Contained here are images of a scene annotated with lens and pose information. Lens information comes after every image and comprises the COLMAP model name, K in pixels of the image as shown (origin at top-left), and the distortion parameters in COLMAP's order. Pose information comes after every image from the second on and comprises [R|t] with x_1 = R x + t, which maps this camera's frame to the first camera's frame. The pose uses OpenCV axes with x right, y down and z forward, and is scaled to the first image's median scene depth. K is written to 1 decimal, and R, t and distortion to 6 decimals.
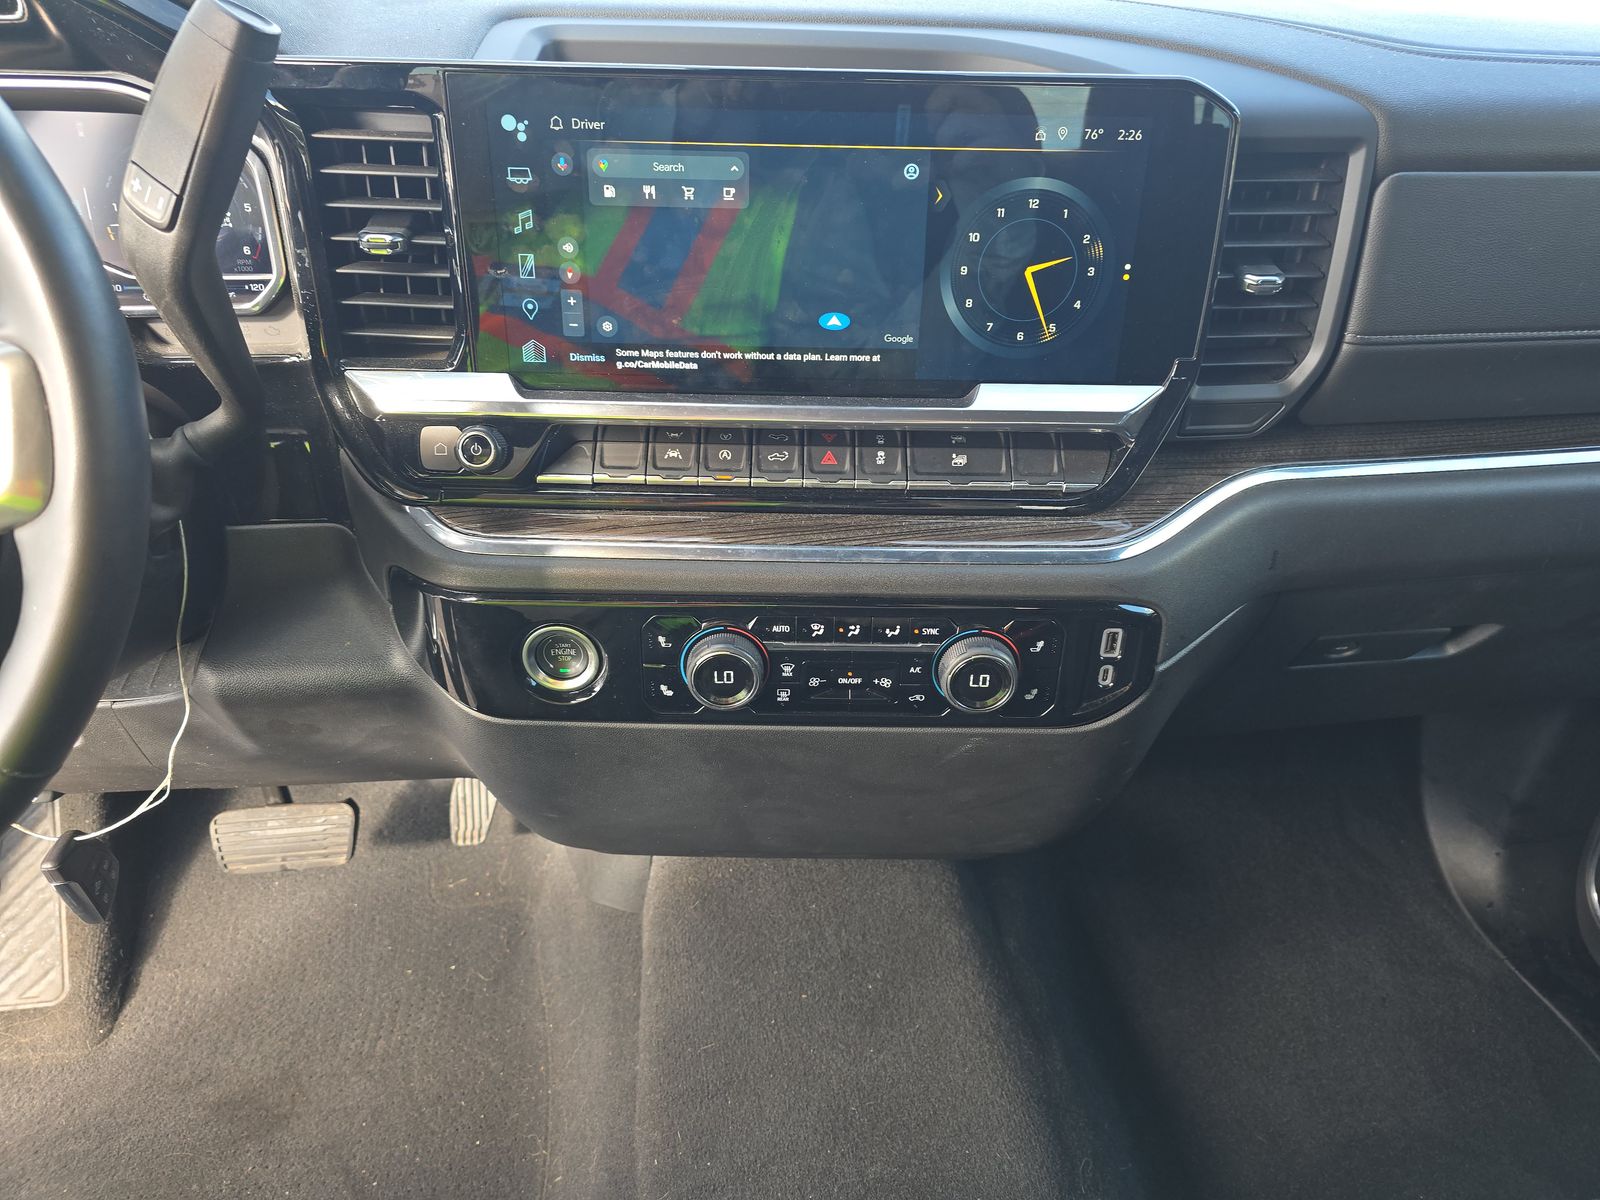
lens RADIAL K [[1069.3, 0, 806.4], [0, 1069.3, 591.5], [0, 0, 1]] dist [0.062979, -0.059652]
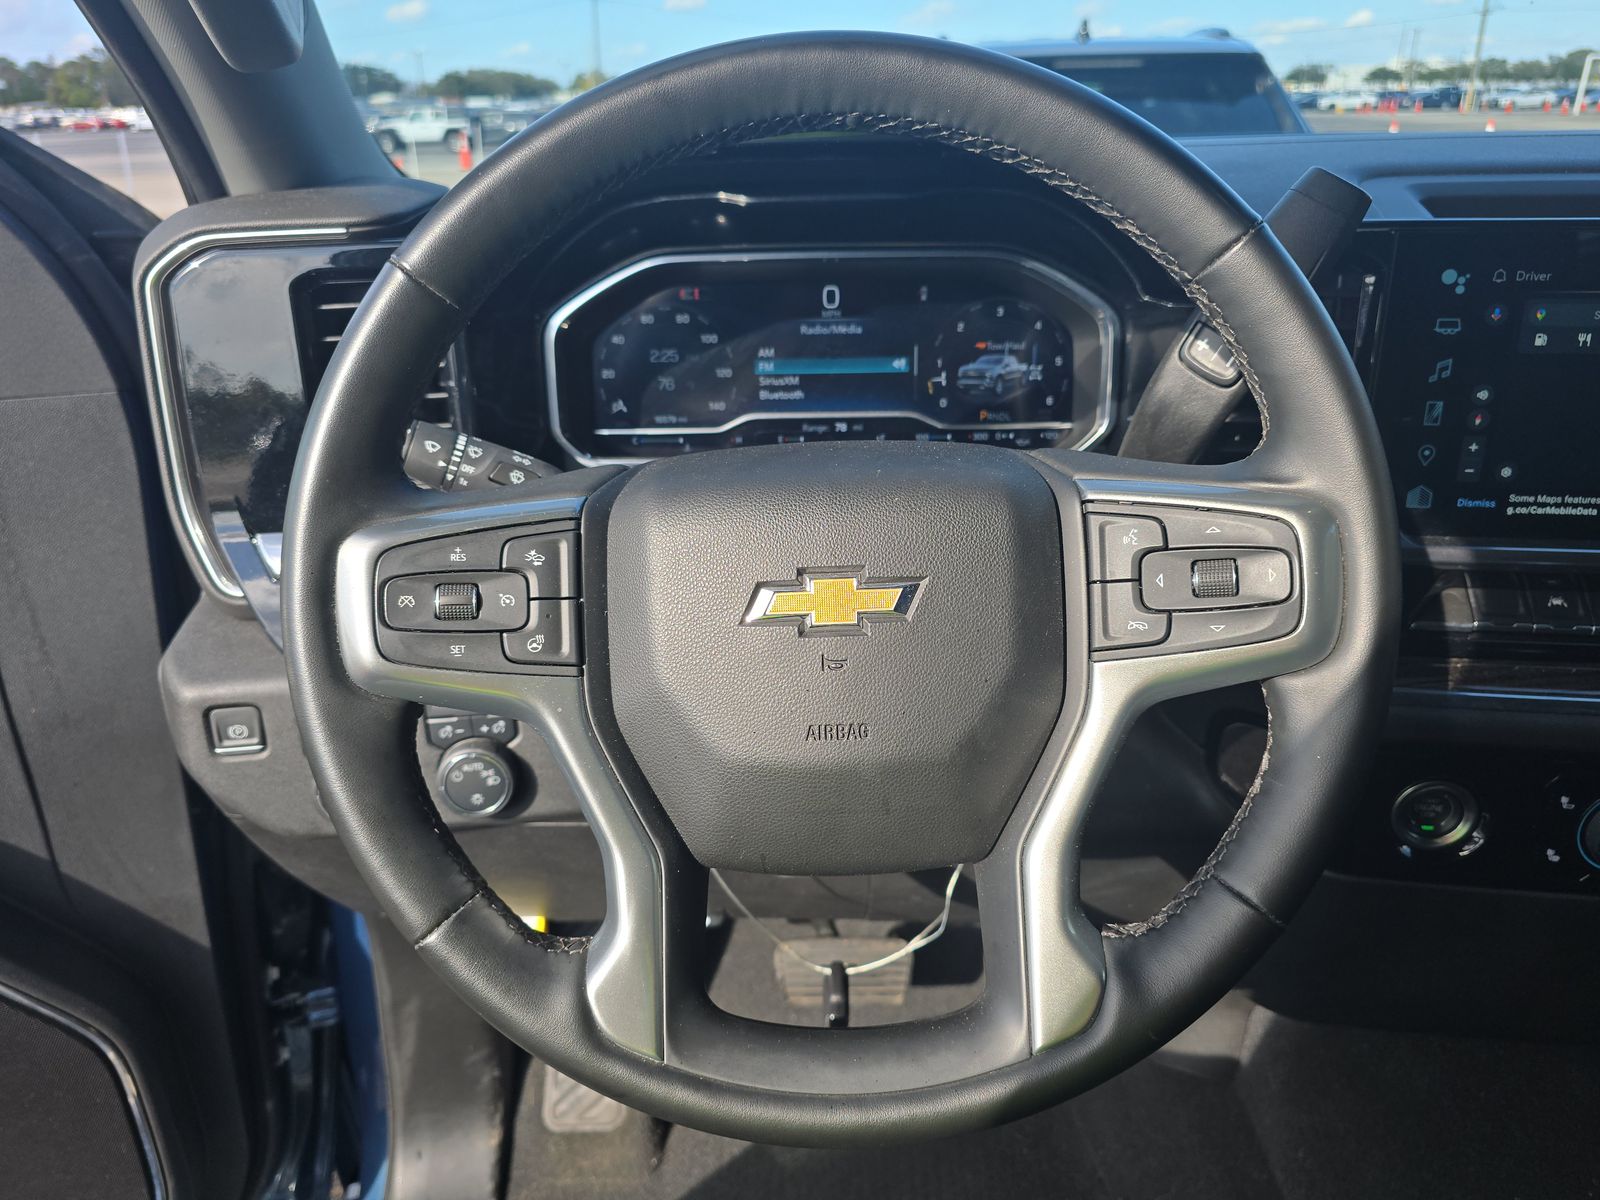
lens RADIAL K [[1069.3, 0, 806.4], [0, 1069.3, 591.5], [0, 0, 1]] dist [0.062979, -0.059652]
pose [[0.991882, 0.017919, -0.125889, -0.679827], [-0.032190, 0.993158, -0.112258, -0.008189], [0.123016, 0.115399, 0.985672, -0.034588]]
